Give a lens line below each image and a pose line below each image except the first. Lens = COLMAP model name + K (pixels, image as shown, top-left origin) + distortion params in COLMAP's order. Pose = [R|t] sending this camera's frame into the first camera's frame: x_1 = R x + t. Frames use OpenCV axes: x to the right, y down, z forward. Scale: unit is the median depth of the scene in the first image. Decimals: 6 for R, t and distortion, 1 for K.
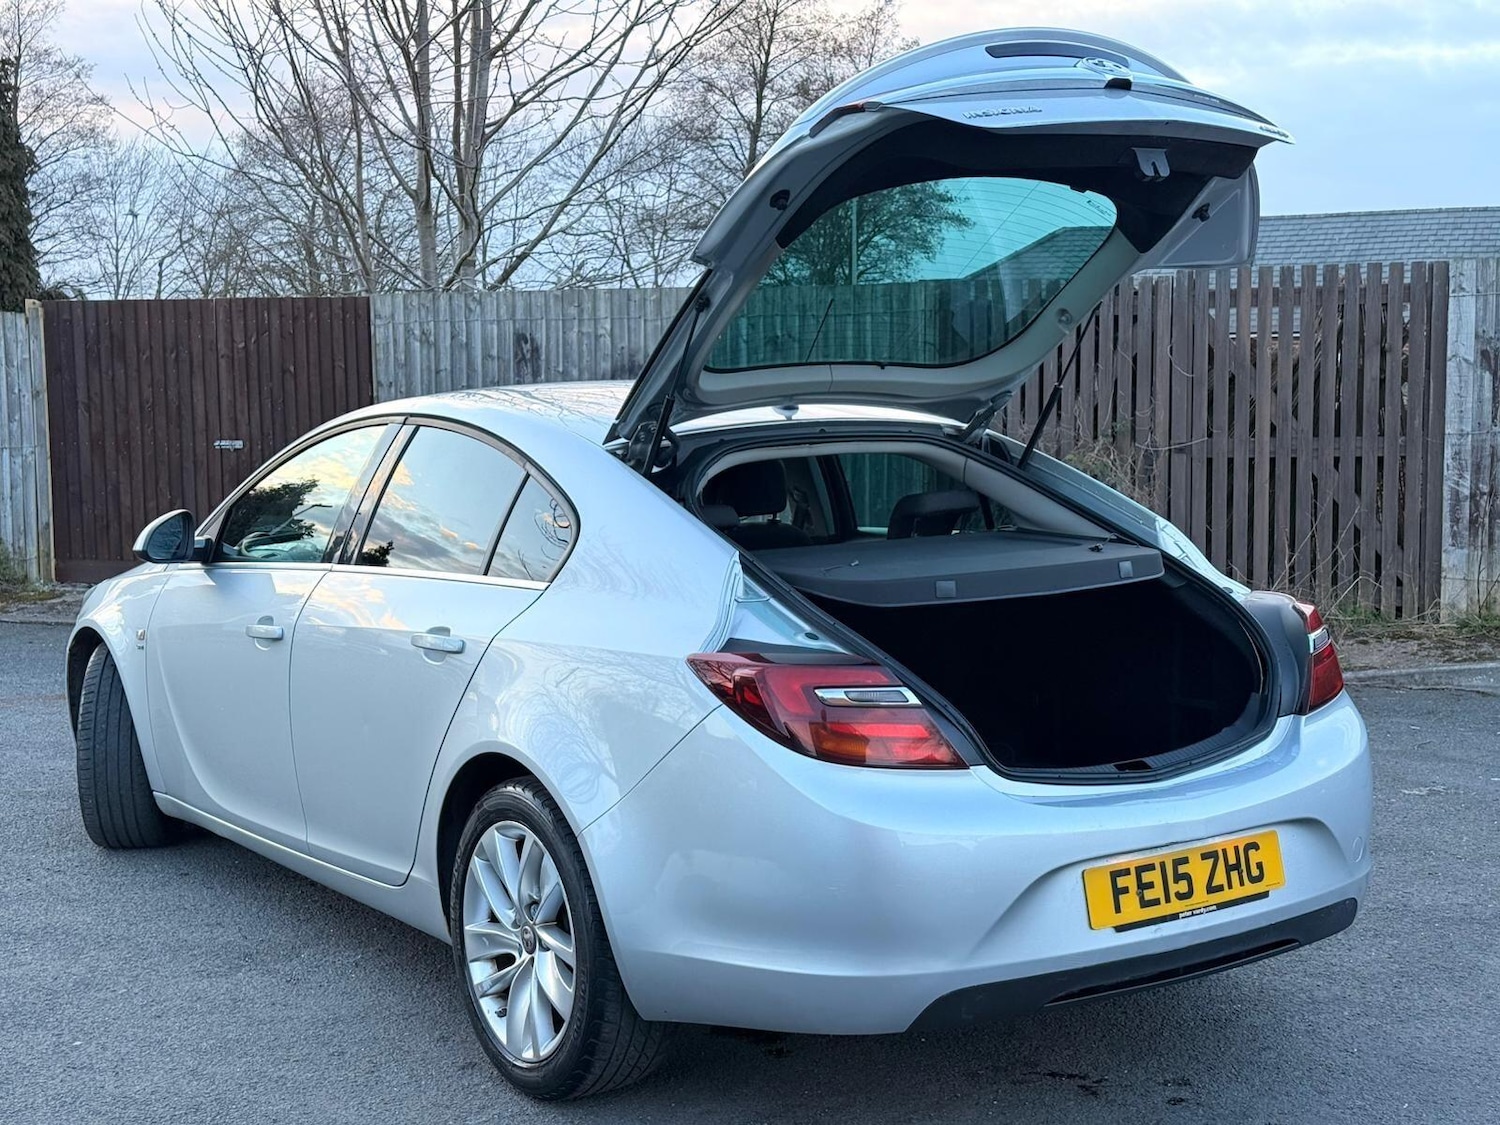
lens RADIAL K [[2109.9, 0, 769.6], [0, 2109.9, 558.2], [0, 0, 1]] dist [0.091094, 0.000000]
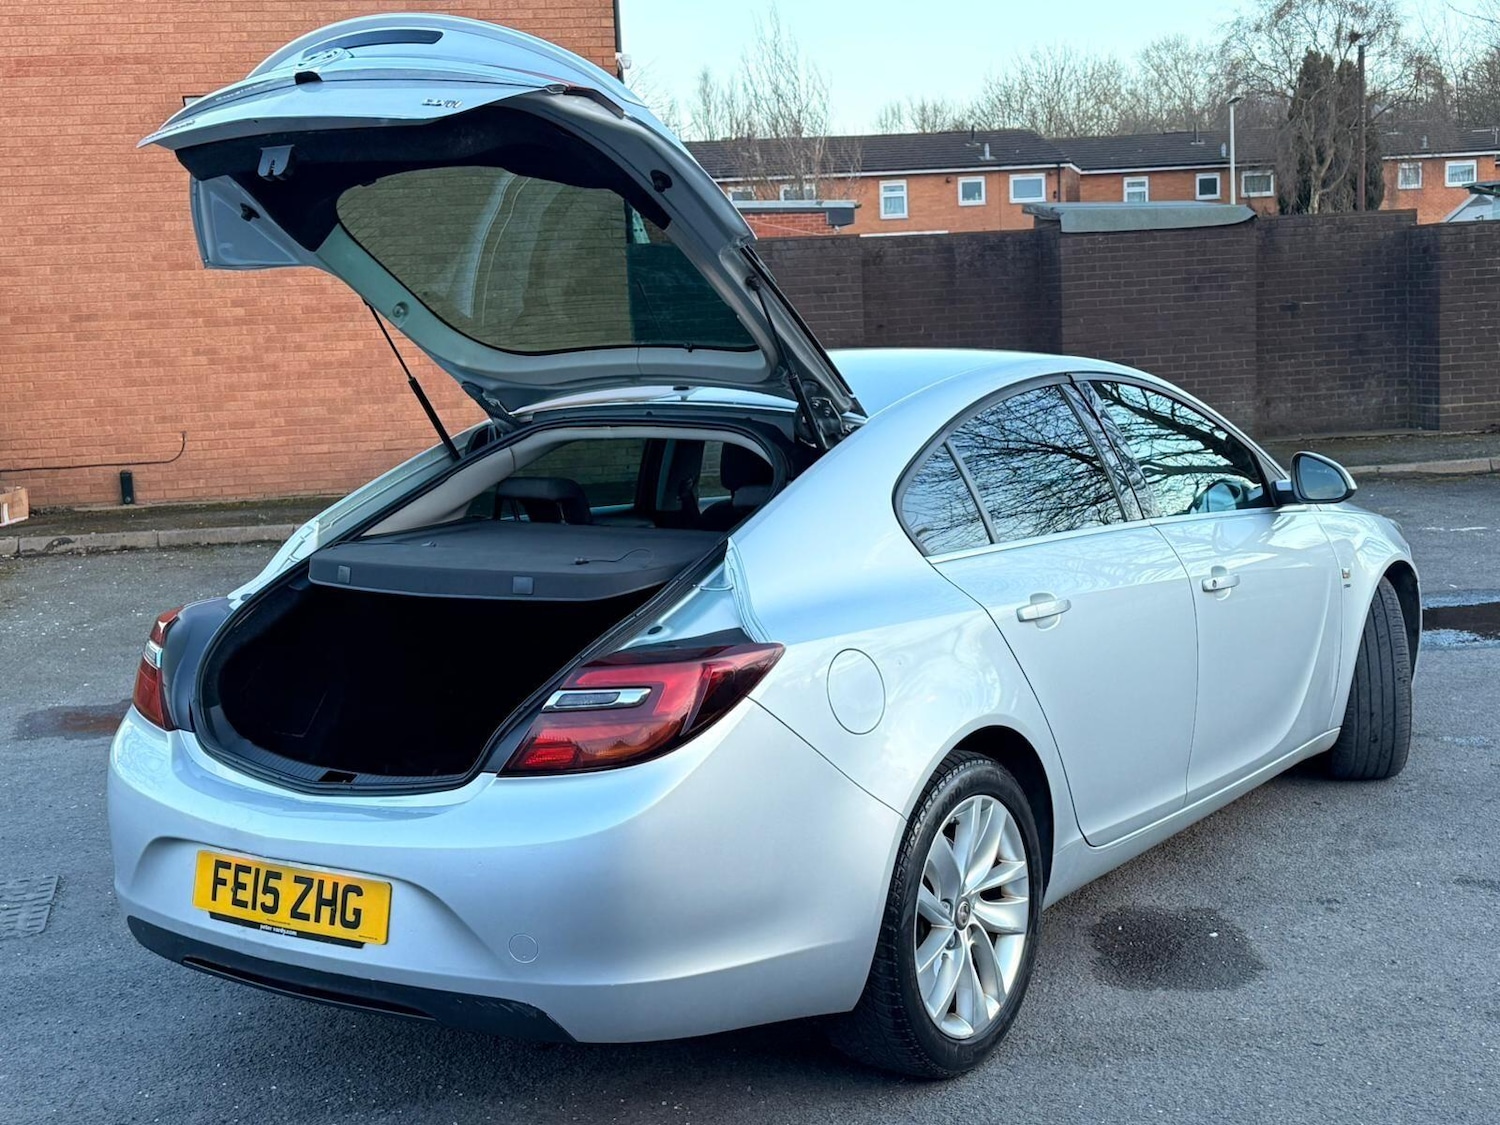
lens RADIAL K [[1934.8, 0, 749.8], [0, 1934.8, 561.4], [0, 0, 1]] dist [0.105236, 0.000000]
pose [[0.355833, 0.124915, -0.926164, 0.872547], [-0.063903, 0.991959, 0.109238, -0.091821], [0.932362, 0.020314, 0.360954, 0.697092]]
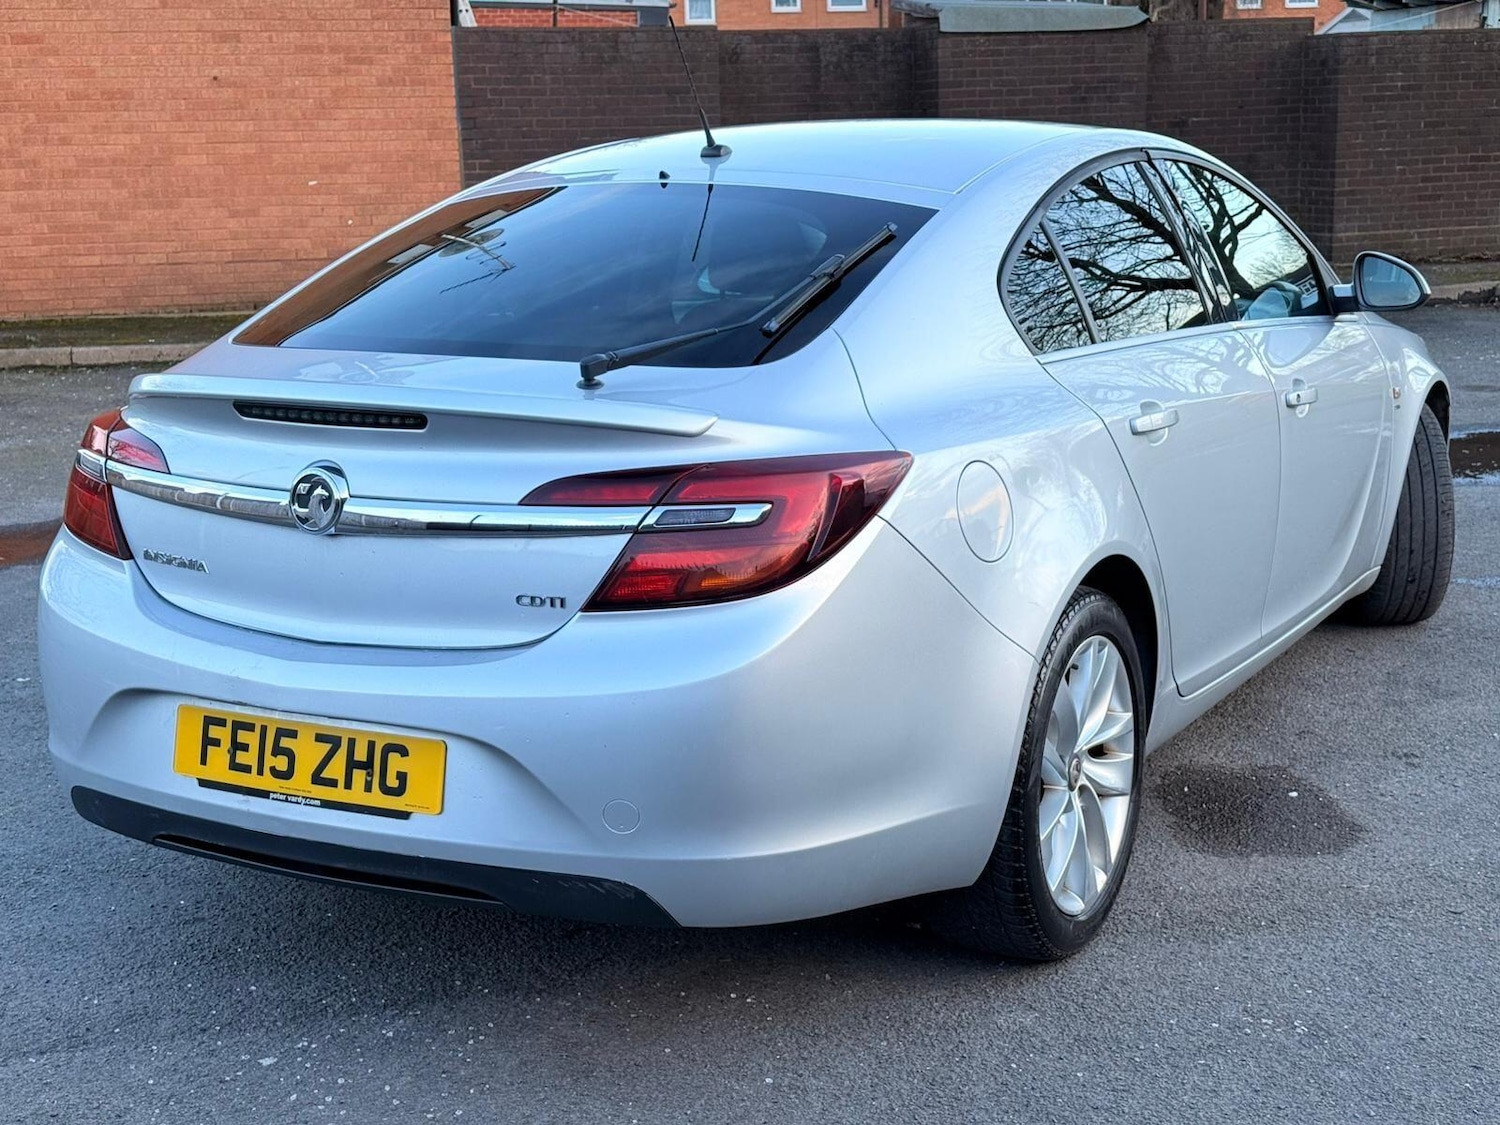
lens RADIAL K [[2109.9, 0, 759.0], [0, 2109.9, 568.9], [0, 0, 1]] dist [0.091094, 0.000000]
pose [[0.456268, 0.192995, -0.868662, 0.766279], [-0.082497, 0.981167, 0.174659, -0.058494], [0.886010, -0.008029, 0.463596, 0.625984]]
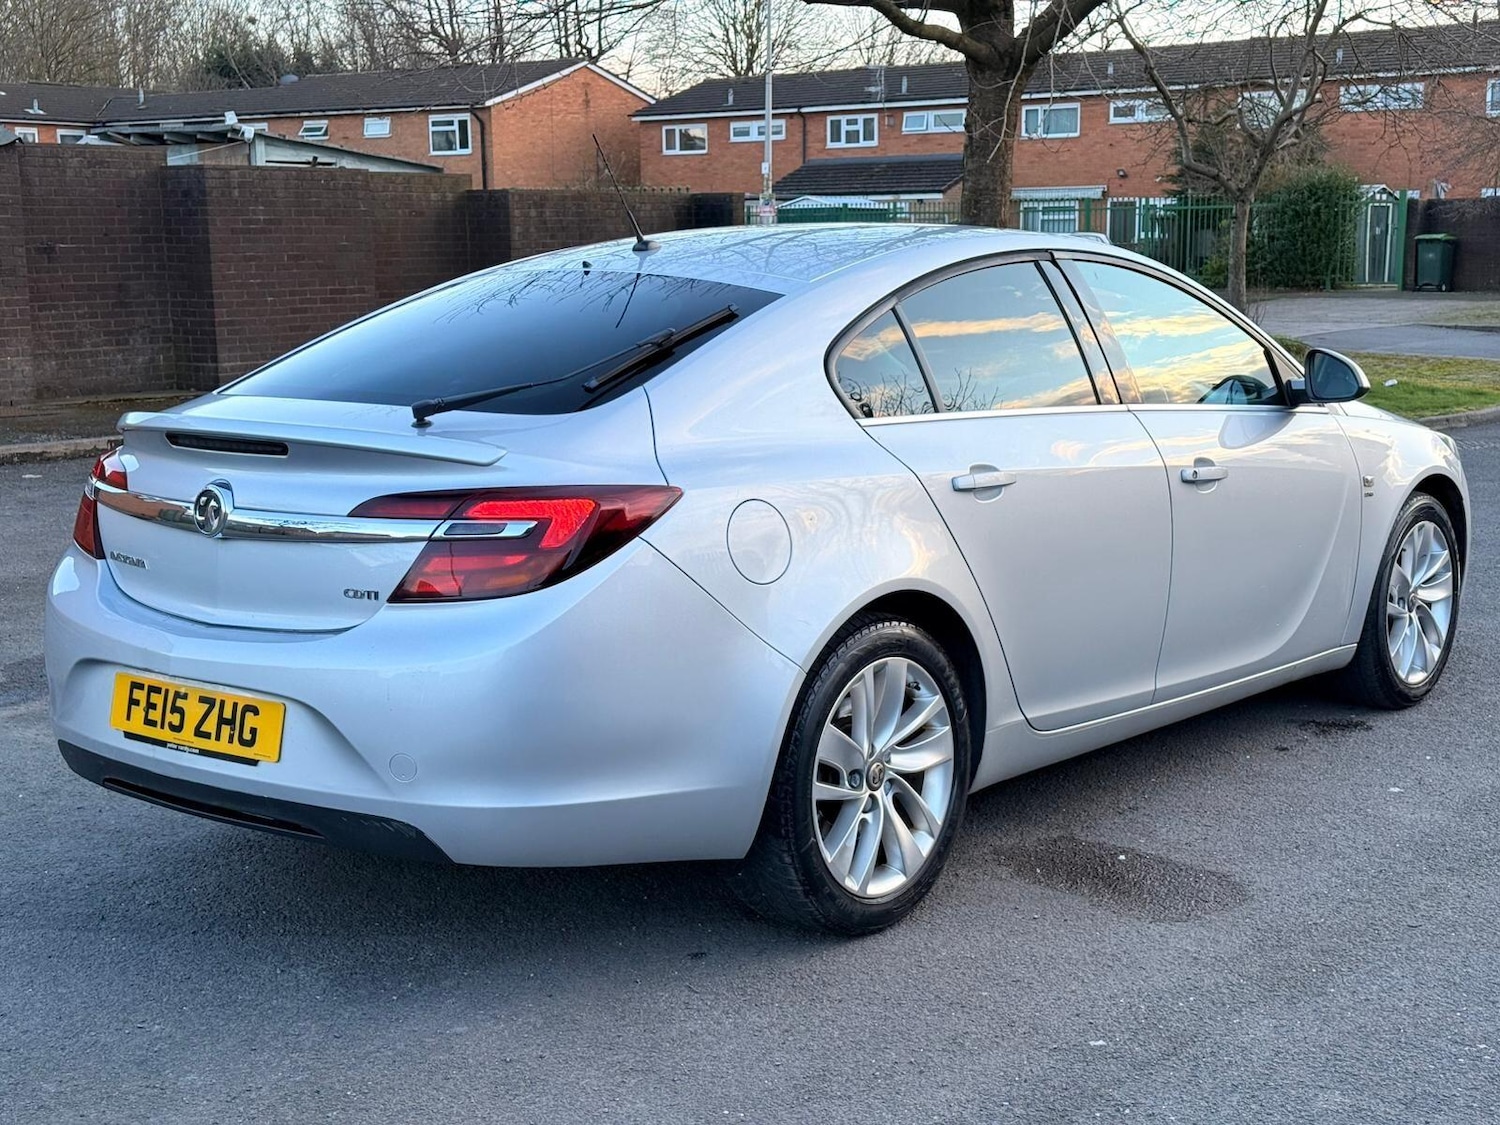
lens RADIAL K [[2109.9, 0, 751.9], [0, 2109.9, 569.2], [0, 0, 1]] dist [0.091094, 0.000000]
pose [[0.281643, 0.160093, -0.946069, 0.970014], [-0.094913, 0.985795, 0.138560, -0.065556], [0.954813, 0.050770, 0.292838, 0.764498]]
